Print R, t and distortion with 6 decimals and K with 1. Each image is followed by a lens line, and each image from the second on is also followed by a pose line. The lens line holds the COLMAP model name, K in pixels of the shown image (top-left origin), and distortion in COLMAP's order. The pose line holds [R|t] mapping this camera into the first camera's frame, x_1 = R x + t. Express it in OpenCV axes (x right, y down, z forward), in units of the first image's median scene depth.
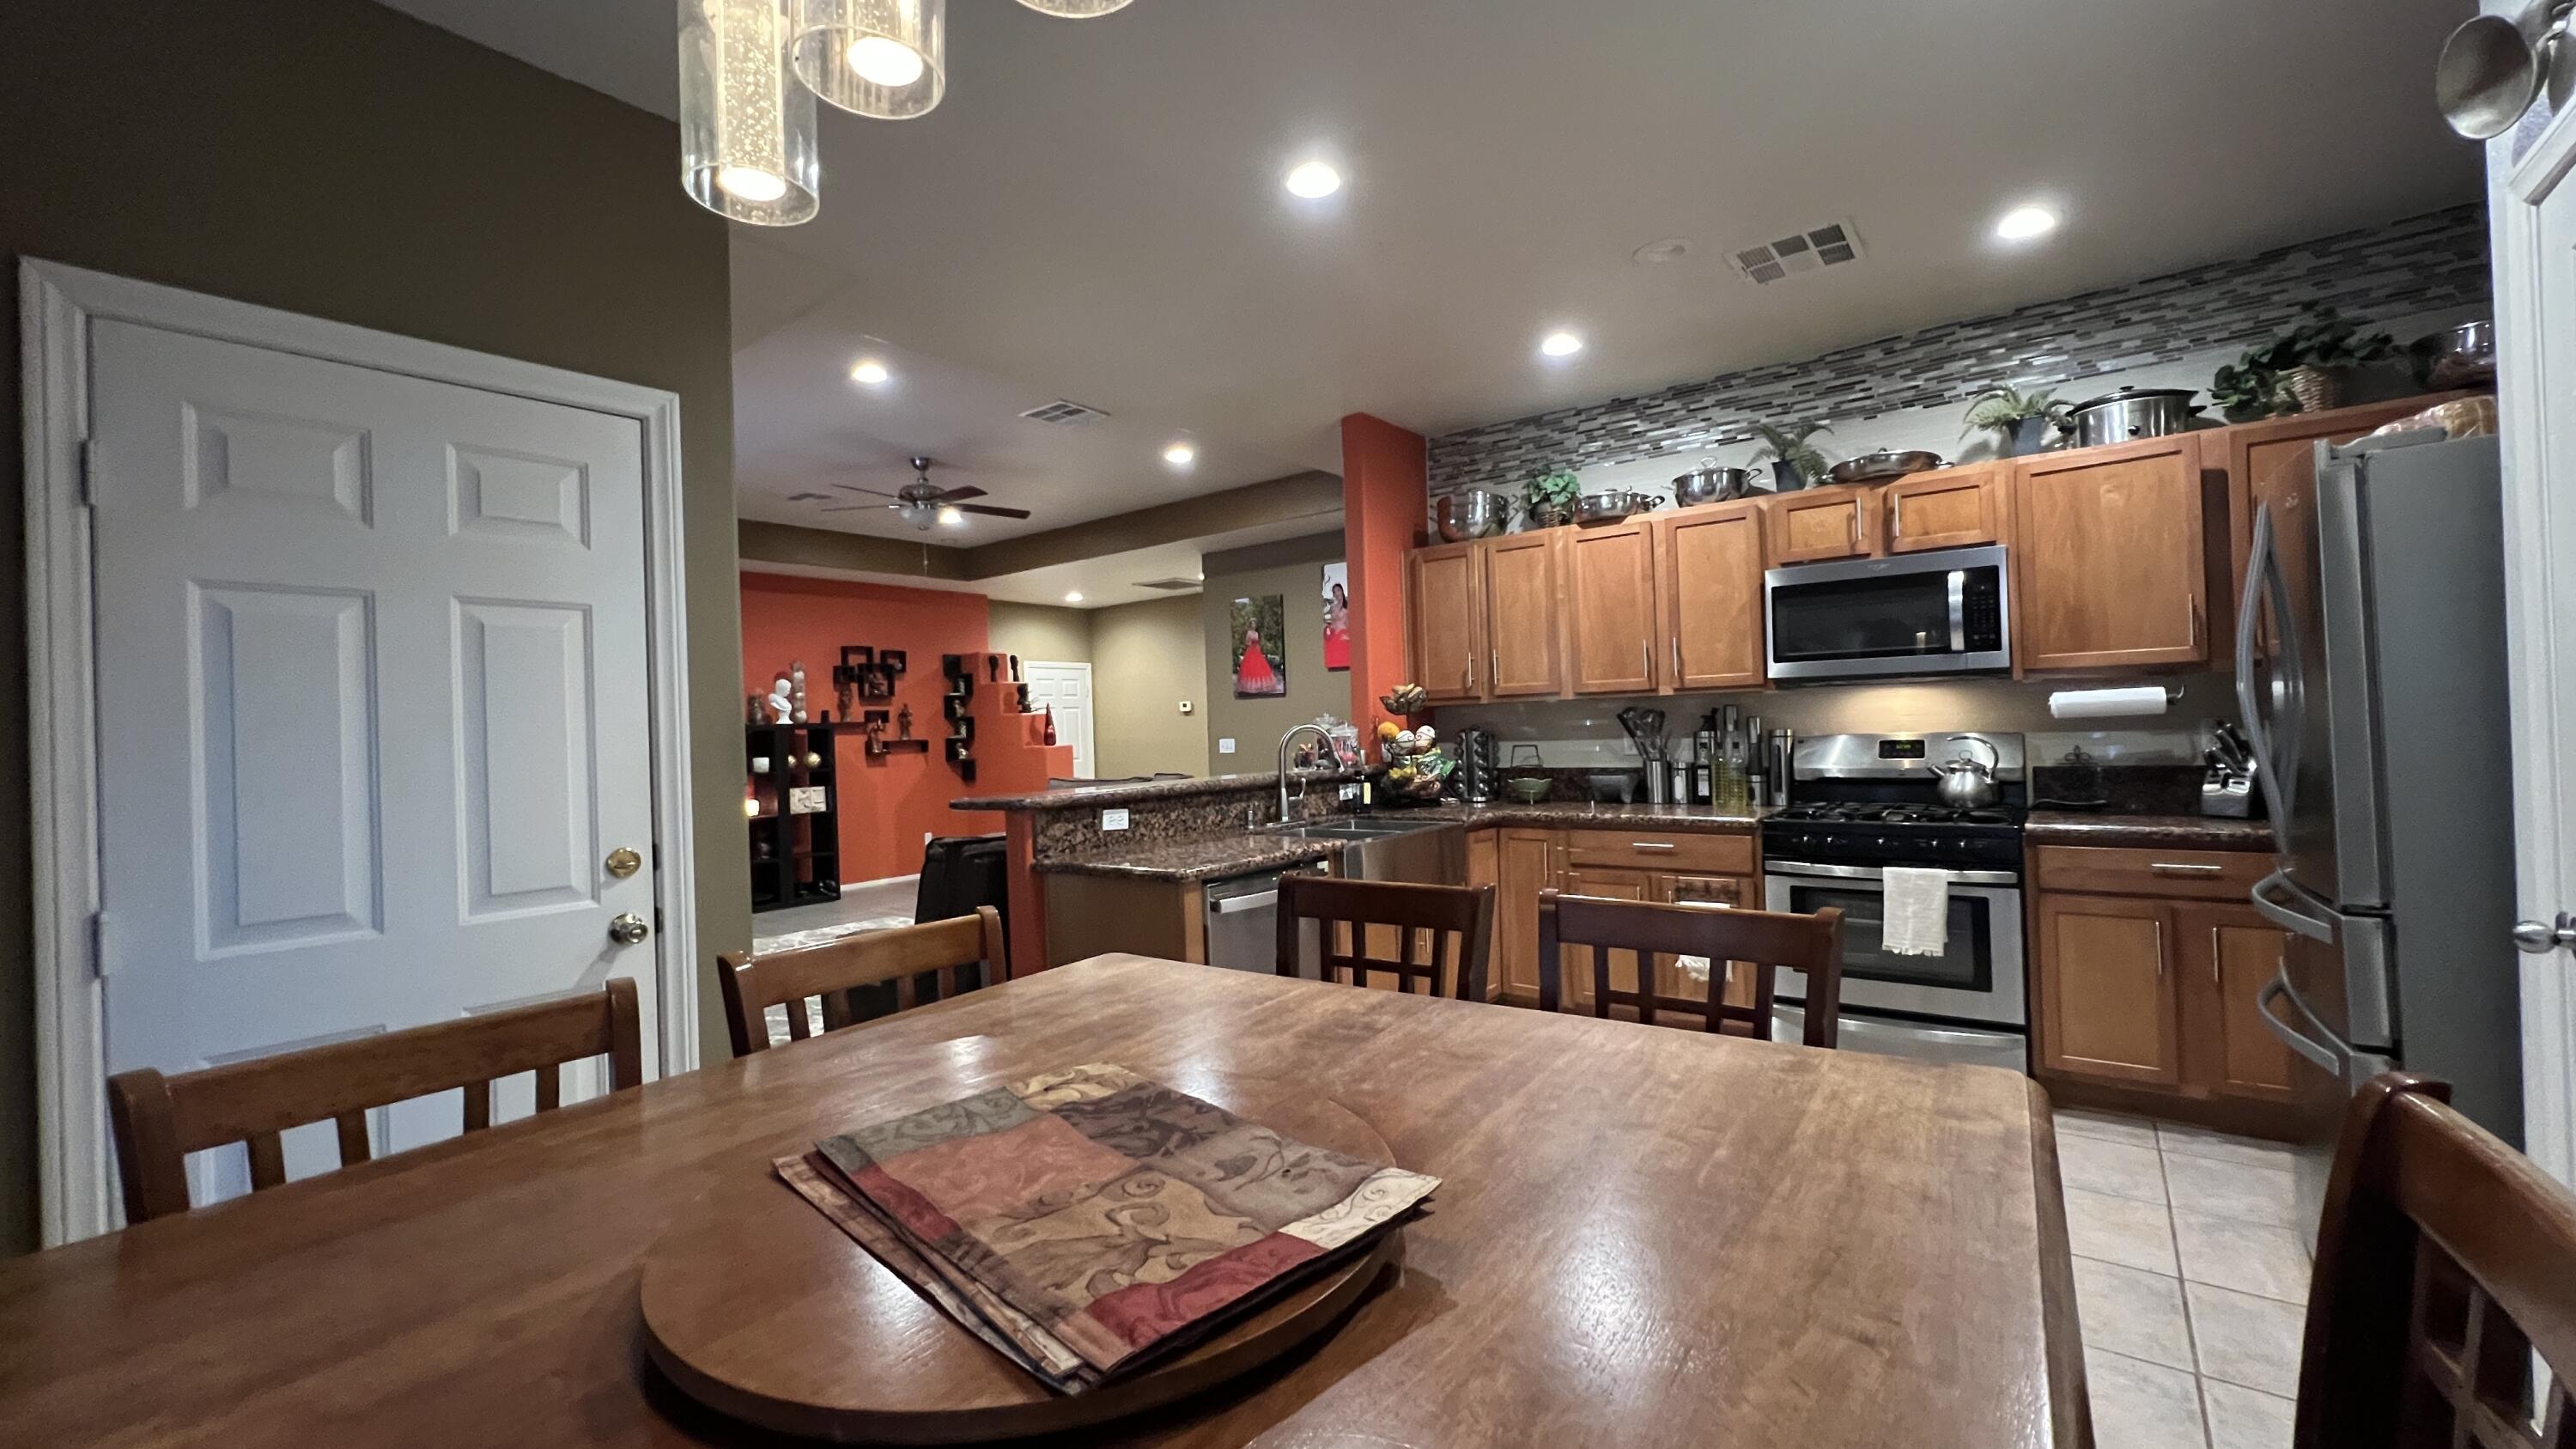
lens RADIAL K [[1029.8, 0, 1277.7], [0, 1029.8, 720.1], [0, 0, 1]] dist [-0.006334, 0.001889]
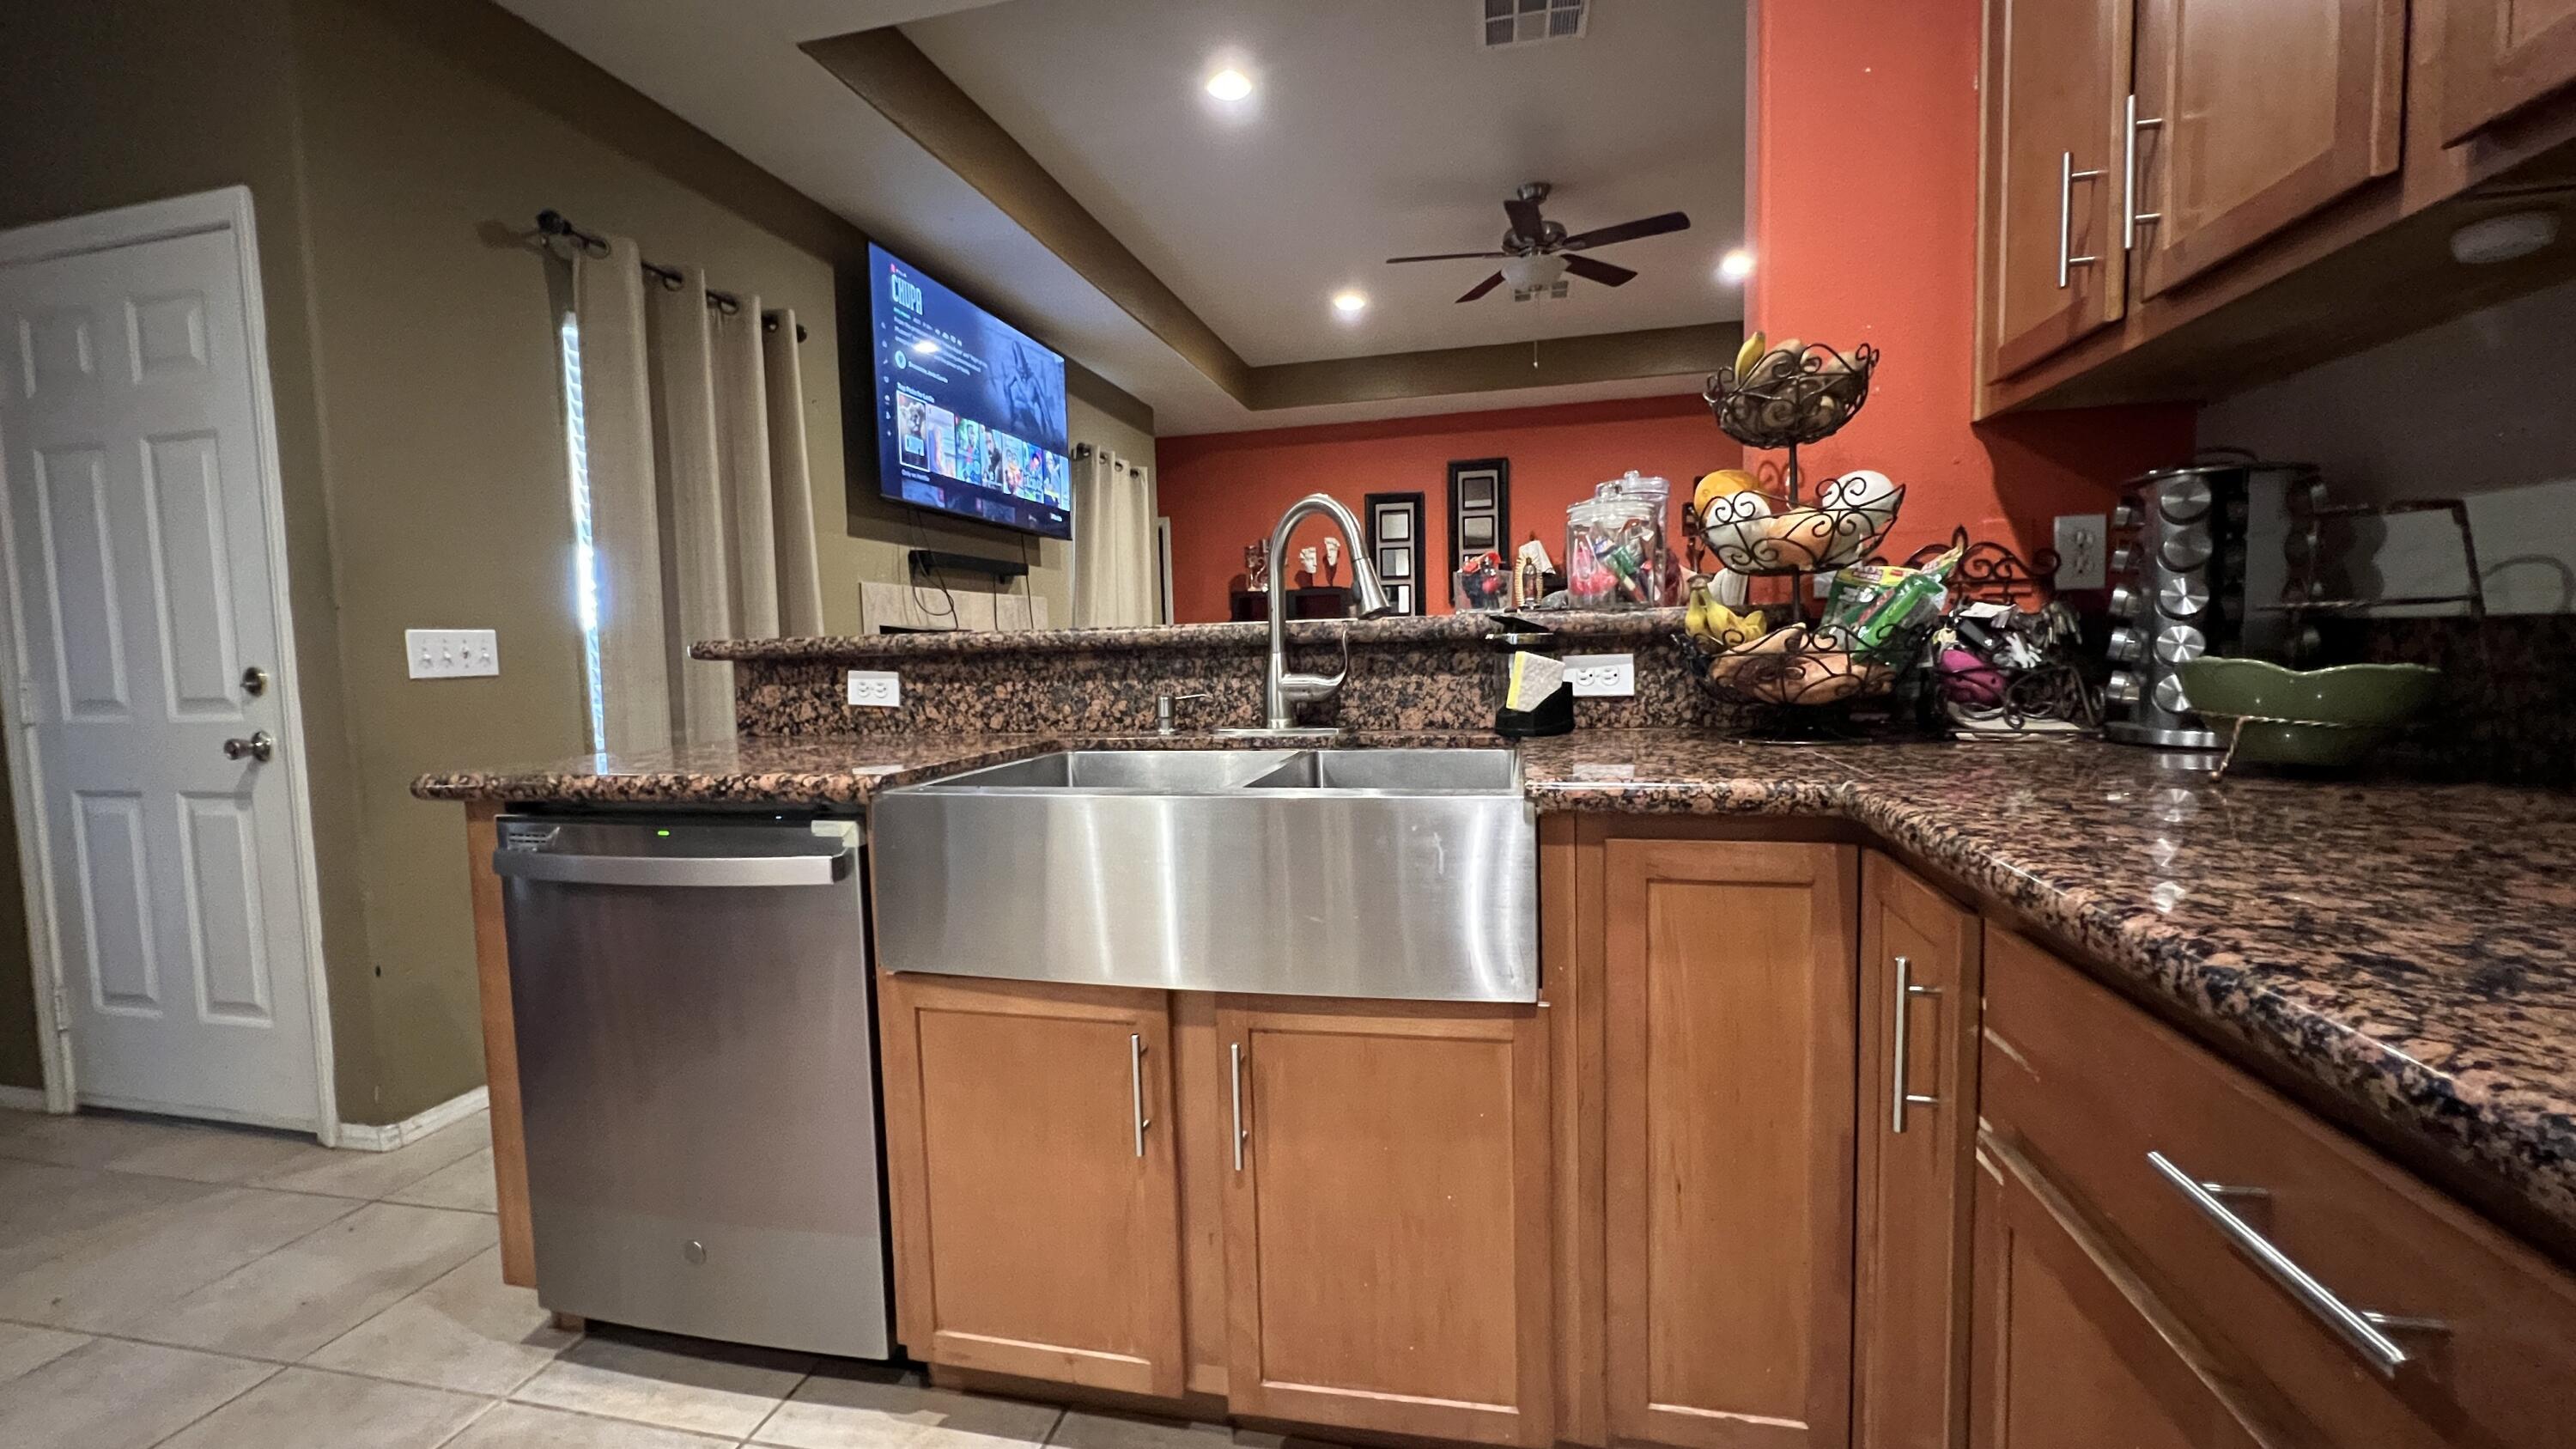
lens RADIAL K [[1030.2, 0, 1289.5], [0, 1030.2, 719.3], [0, 0, 1]] dist [-0.004716, 0.001111]
pose [[0.425967, 0.088566, -0.900393, 0.461128], [0.020331, 0.994009, 0.107393, 0.054702], [0.904510, -0.064052, 0.421614, 0.945008]]
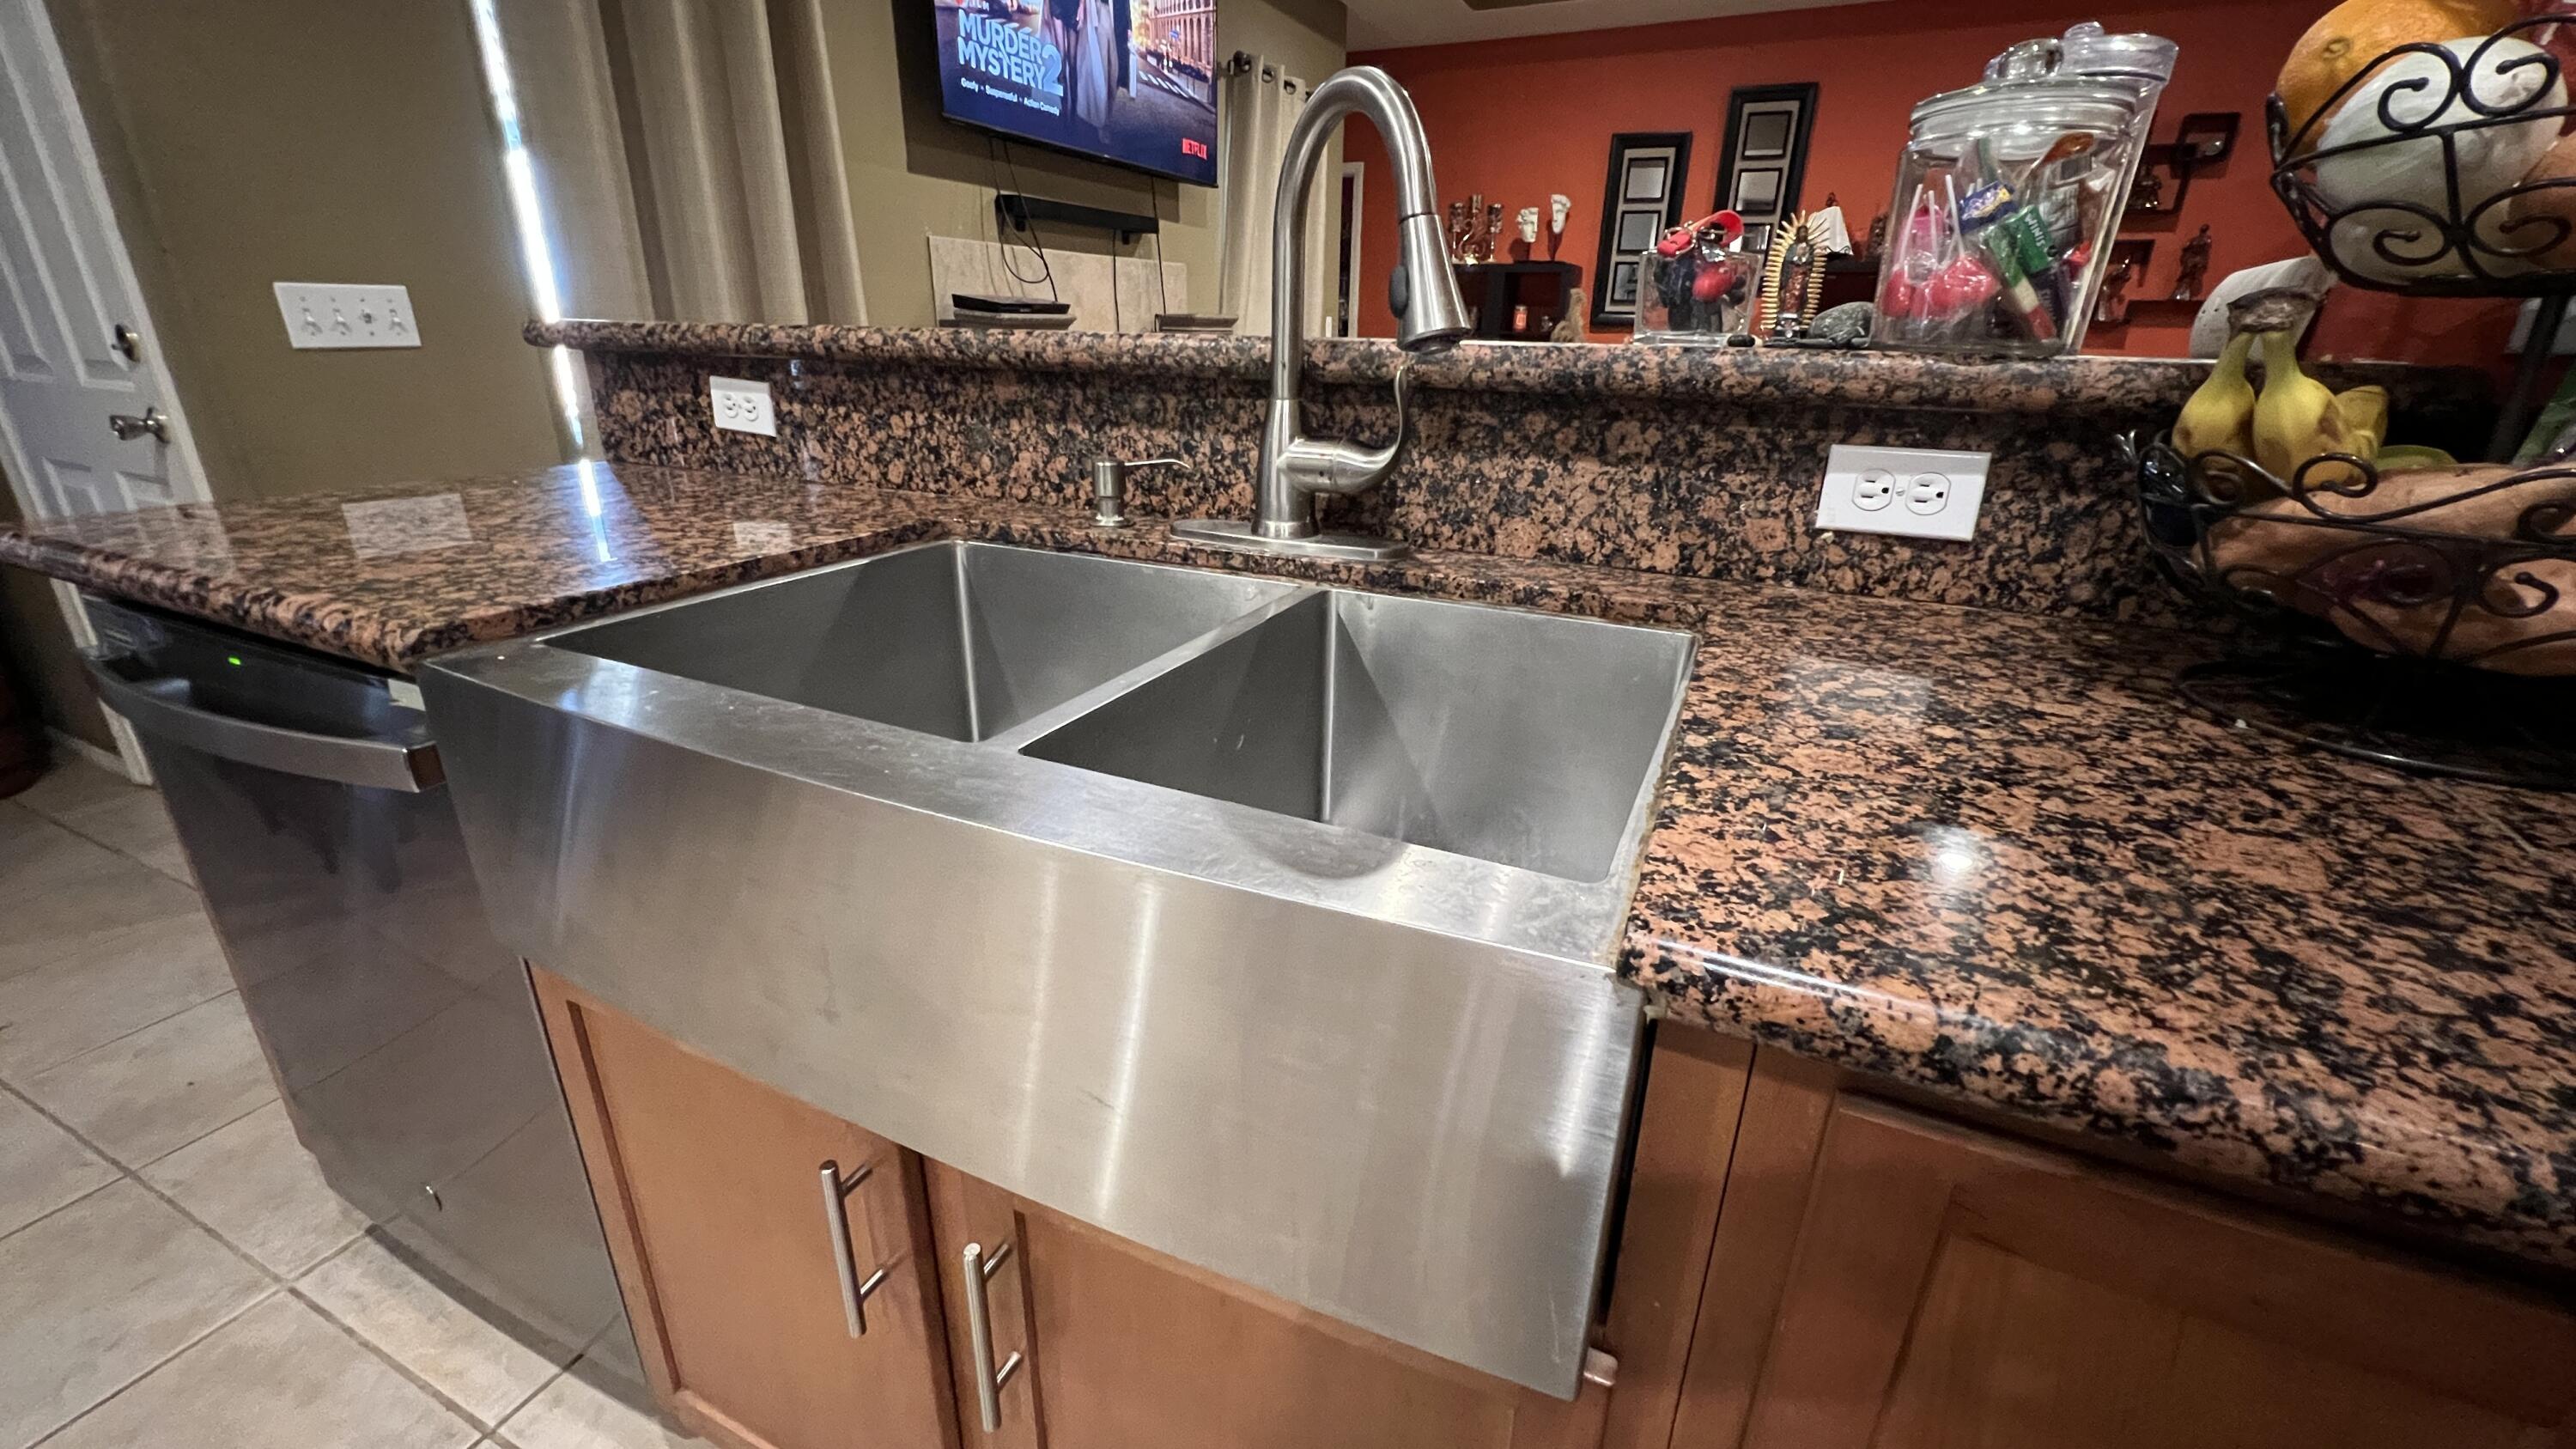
lens RADIAL K [[1030.2, 0, 1290.0], [0, 1030.2, 718.9], [0, 0, 1]] dist [-0.004716, 0.001111]
pose [[0.227119, 0.386697, -0.893802, 0.287386], [-0.018008, 0.919297, 0.393152, 0.046460], [0.973701, -0.073197, 0.215753, 1.087736]]
